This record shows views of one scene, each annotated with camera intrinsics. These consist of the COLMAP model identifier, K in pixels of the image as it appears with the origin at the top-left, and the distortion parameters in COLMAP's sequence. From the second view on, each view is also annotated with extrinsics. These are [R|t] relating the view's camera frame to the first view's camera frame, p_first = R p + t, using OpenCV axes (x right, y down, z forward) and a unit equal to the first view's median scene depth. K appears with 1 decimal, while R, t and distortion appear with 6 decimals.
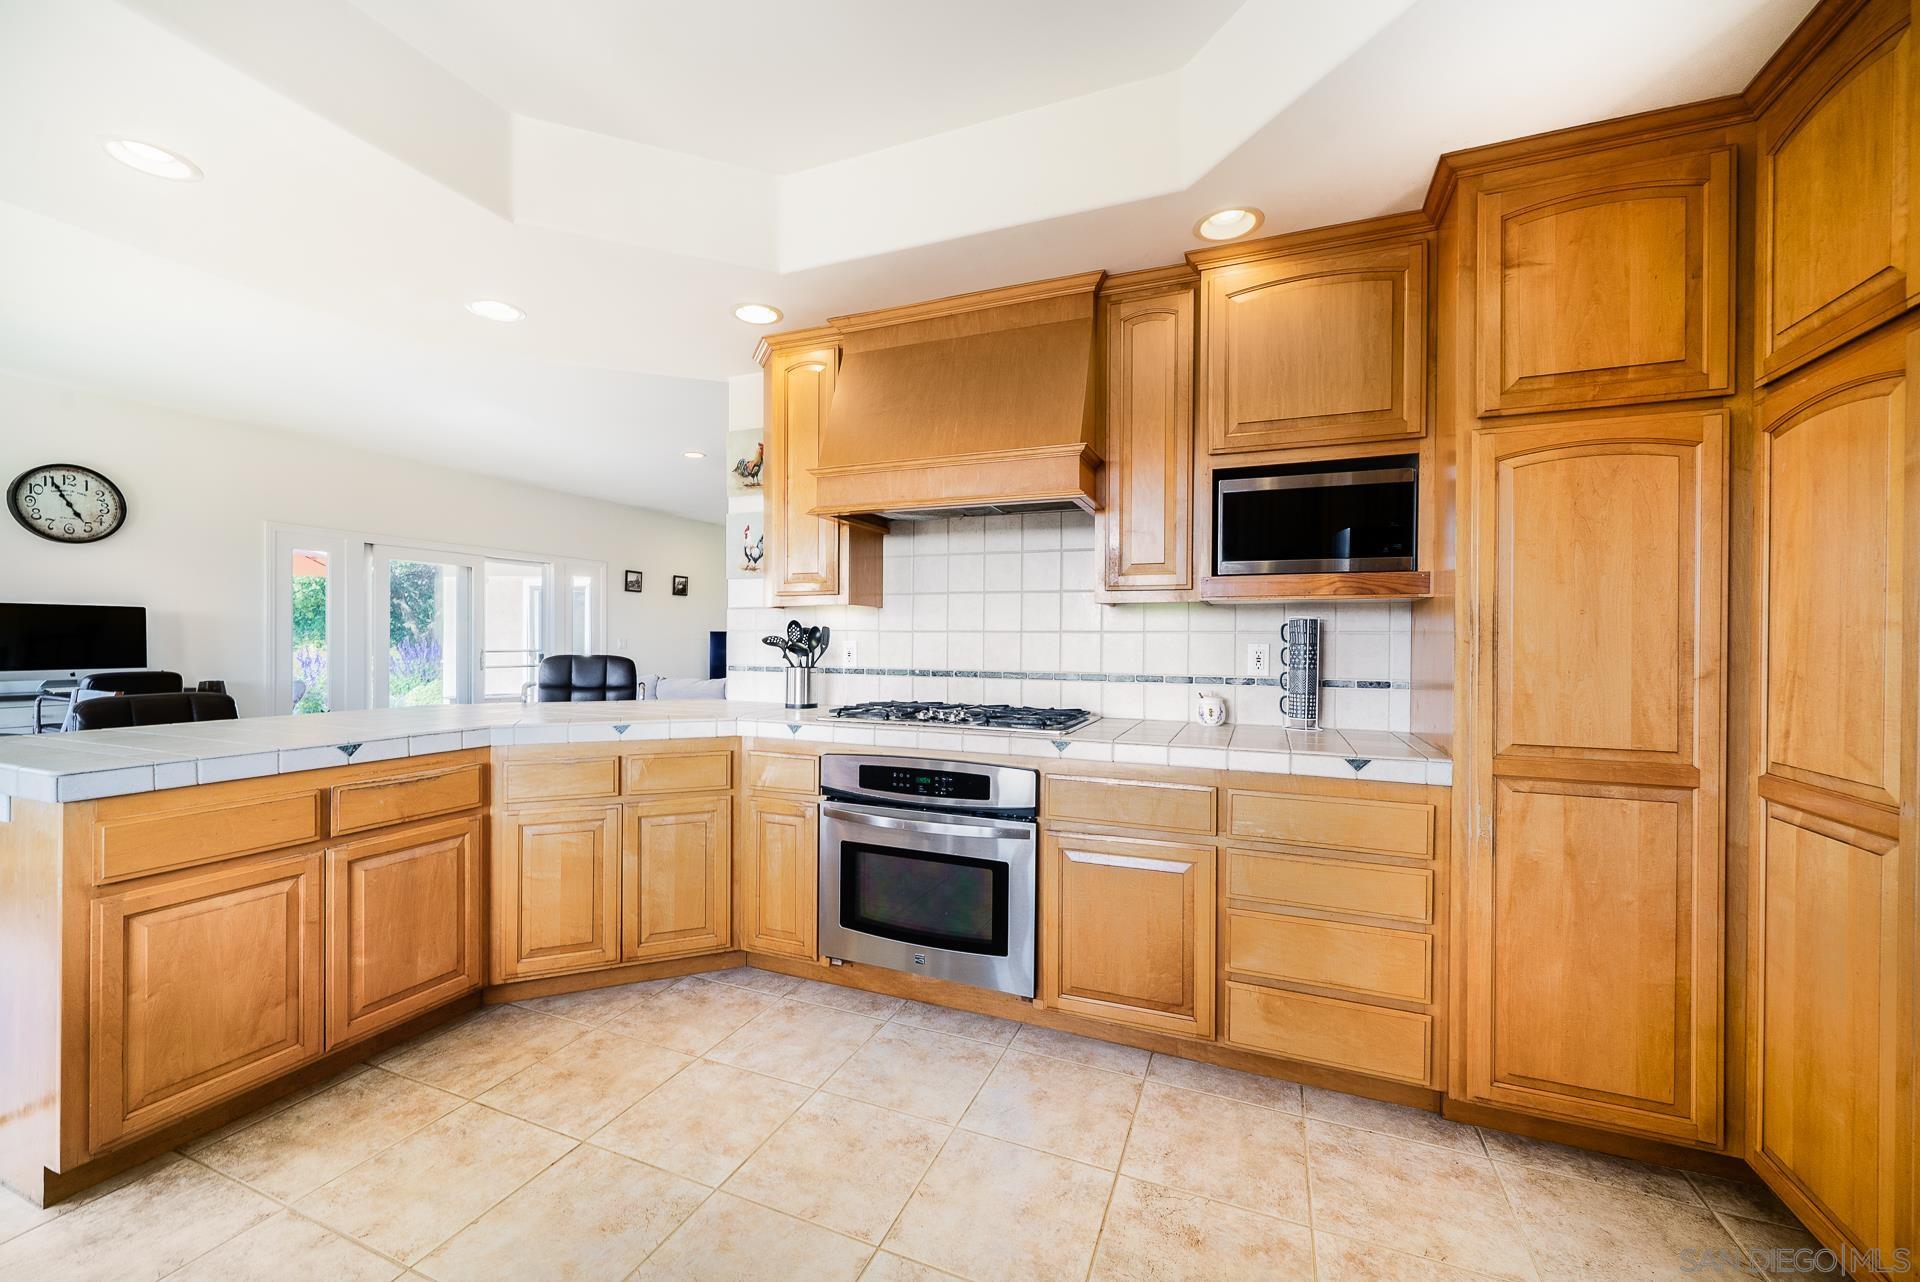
lens RADIAL K [[778.8, 0, 951.0], [0, 778.8, 636.1], [0, 0, 1]] dist [0.002312, 0.000064]
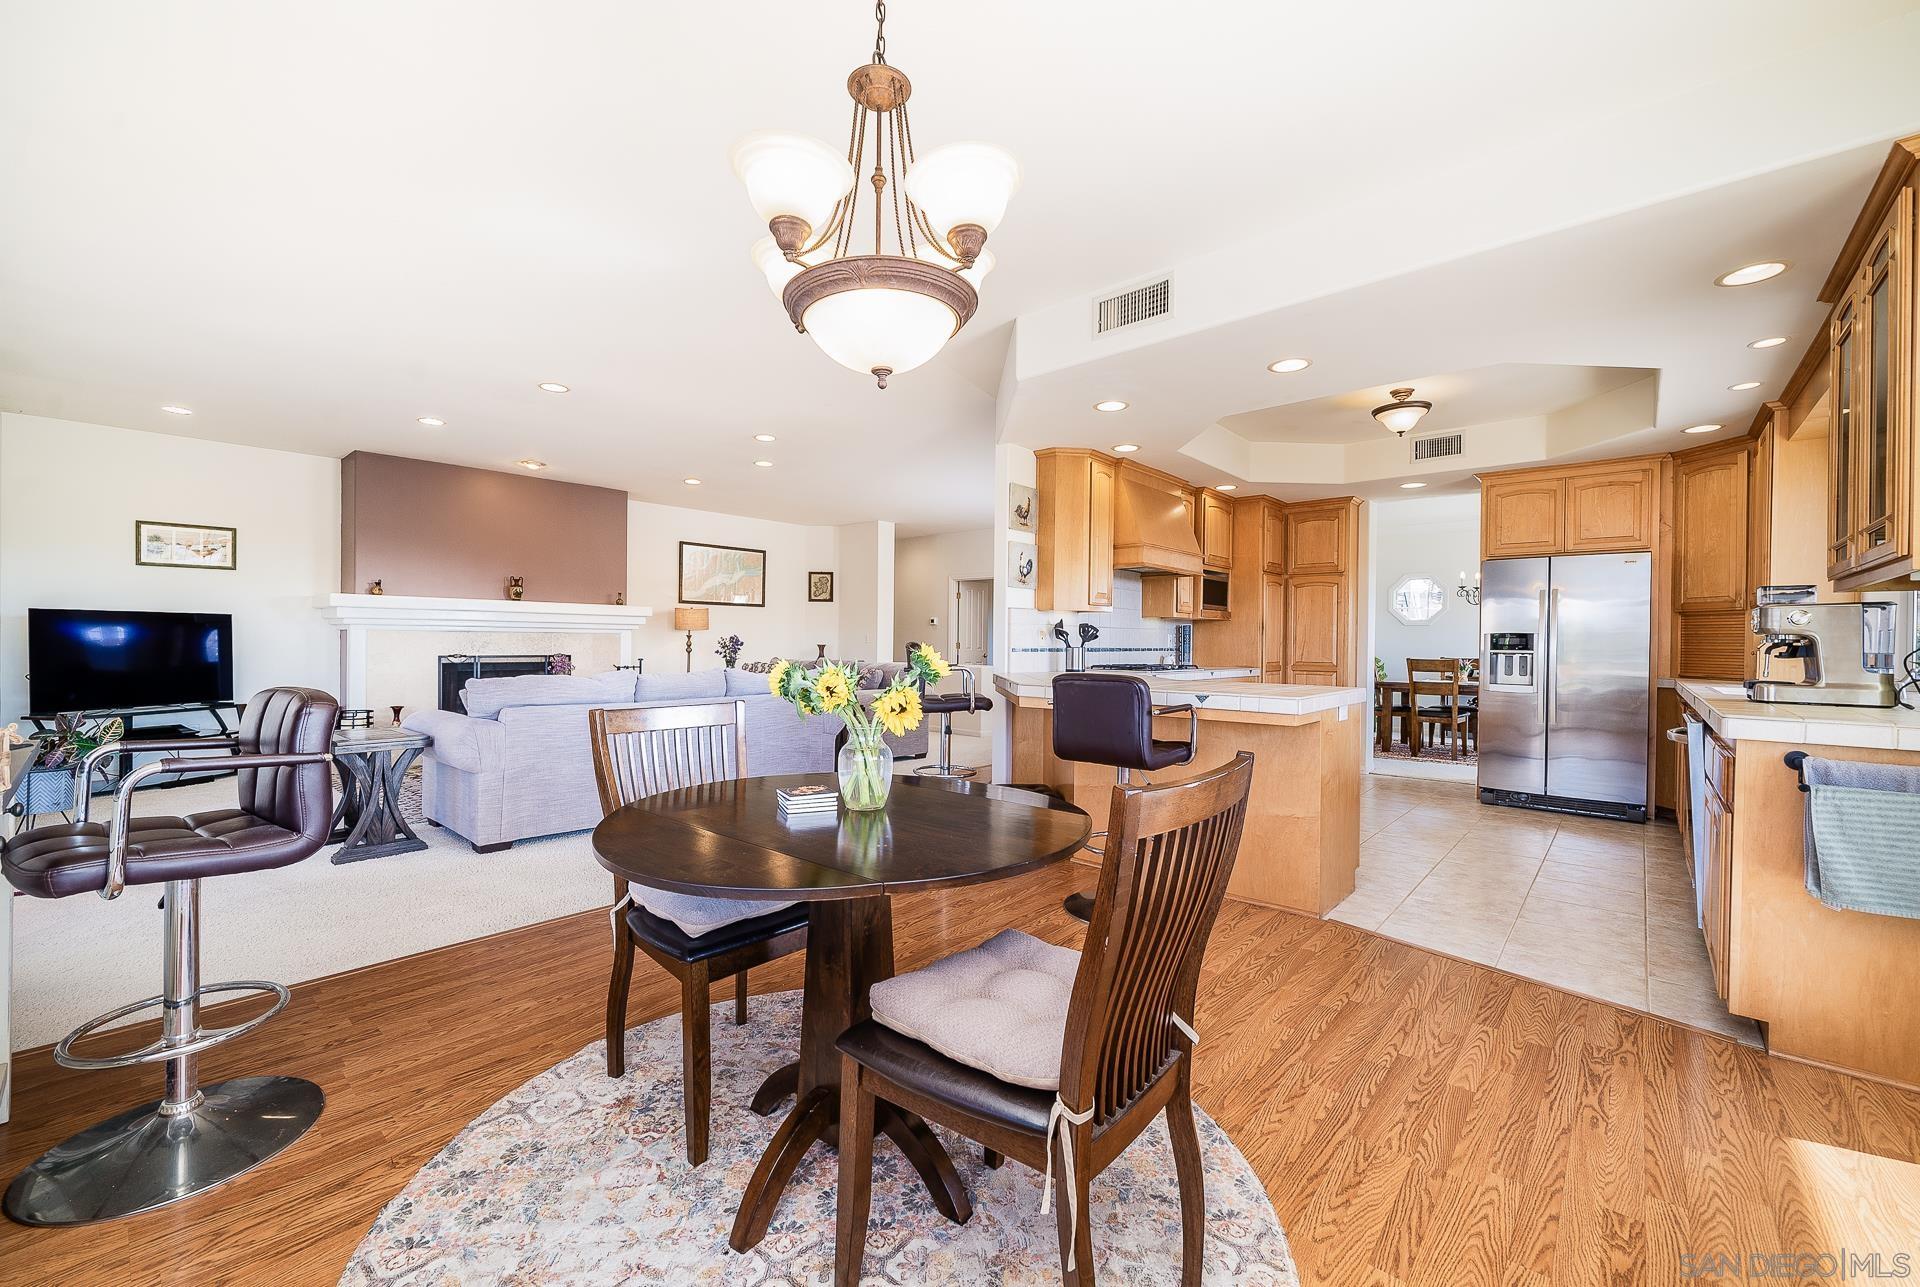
lens RADIAL K [[778.8, 0, 964.7], [0, 778.8, 640.7], [0, 0, 1]] dist [0.002312, 0.000064]
pose [[0.307273, -0.002401, 0.951618, -2.241281], [-0.011303, 0.999917, 0.006172, 0.022670], [-0.951554, -0.012653, 0.307220, 0.870922]]
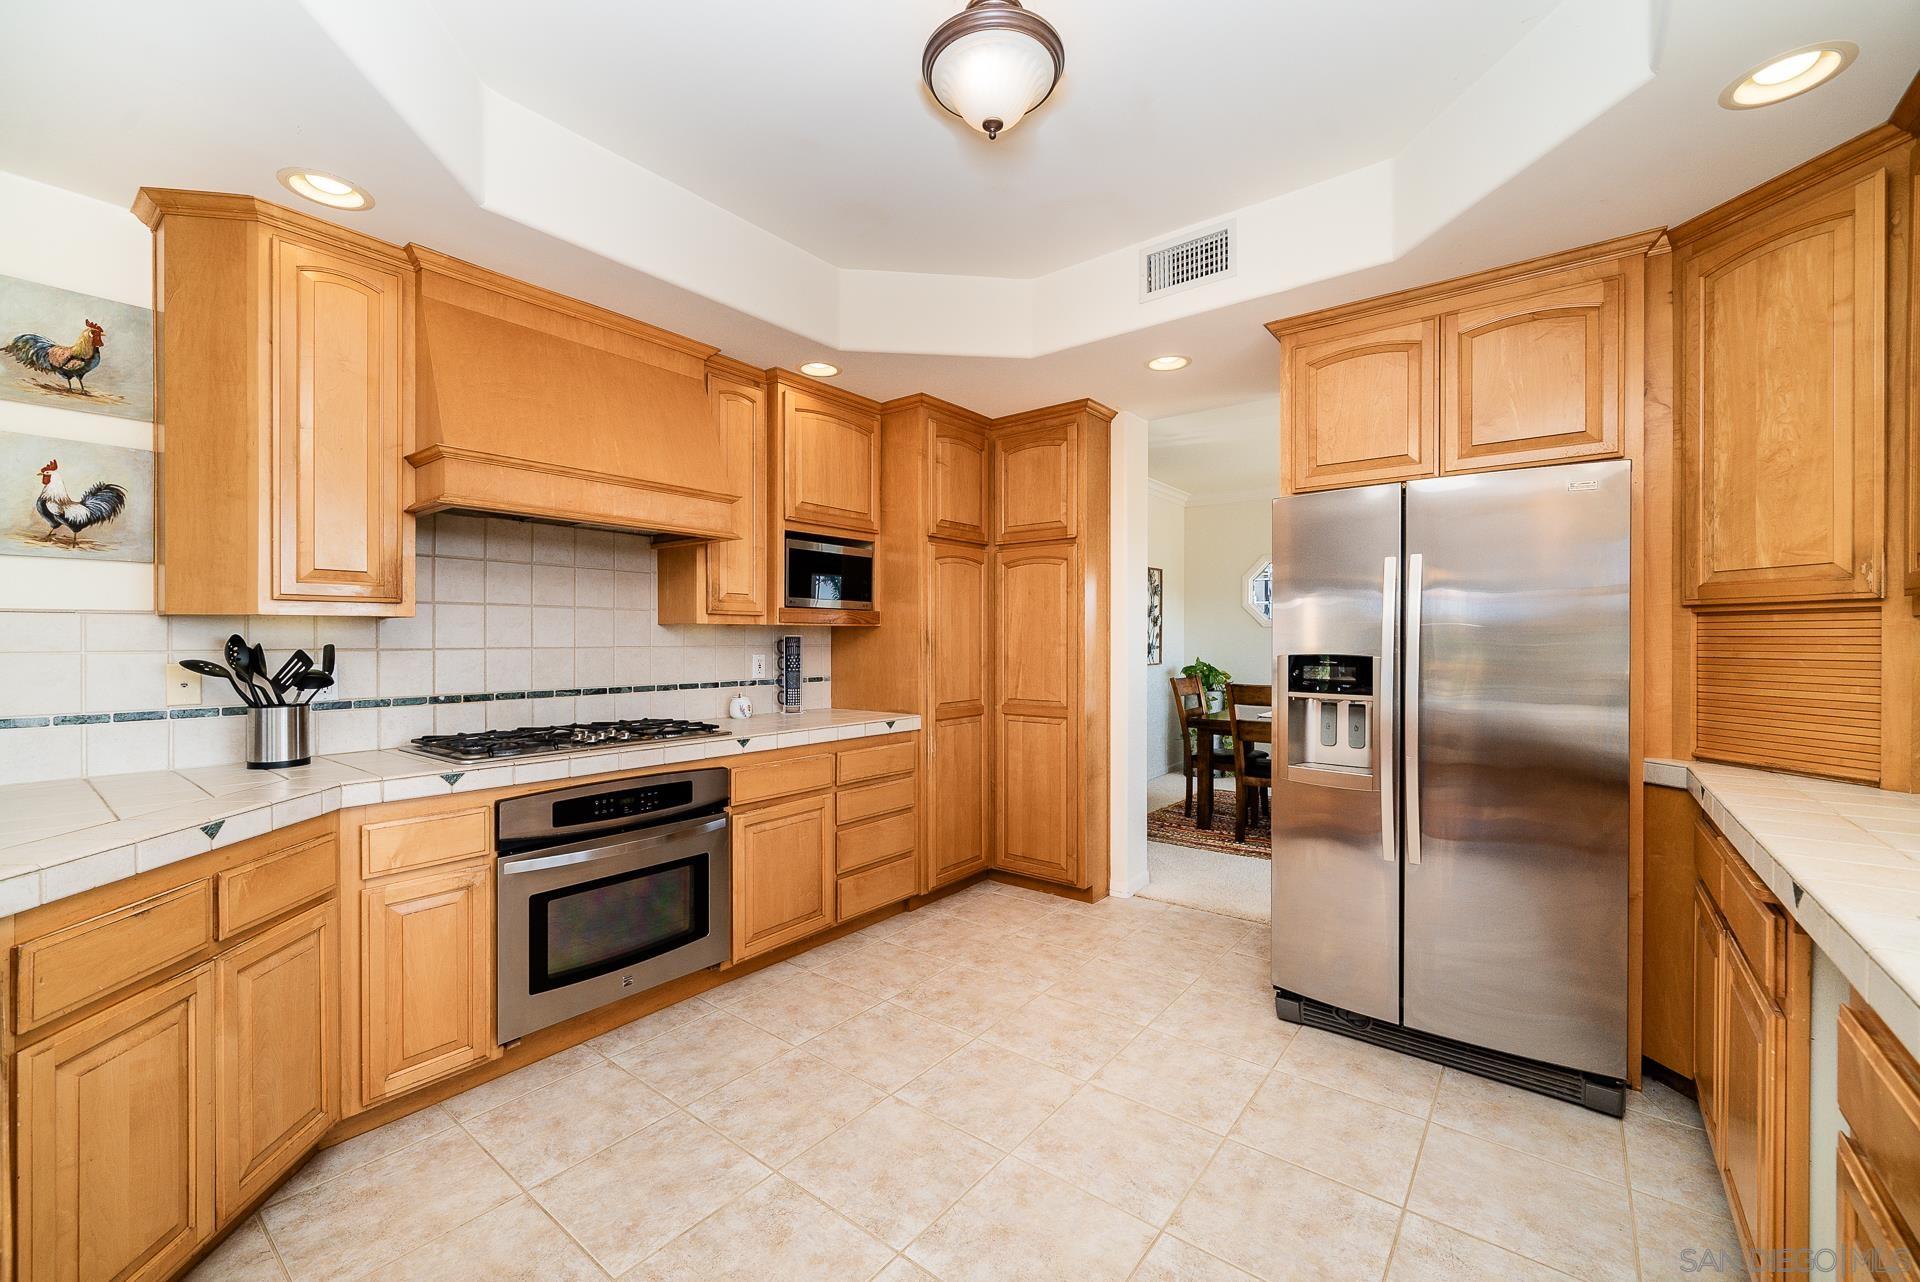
lens RADIAL K [[778.8, 0, 965.1], [0, 778.8, 640.0], [0, 0, 1]] dist [0.002312, 0.000064]
pose [[0.251410, -0.006428, 0.967859, -0.845499], [-0.000106, 0.999978, 0.006668, -0.025507], [-0.967881, -0.001779, 0.251404, 0.314824]]
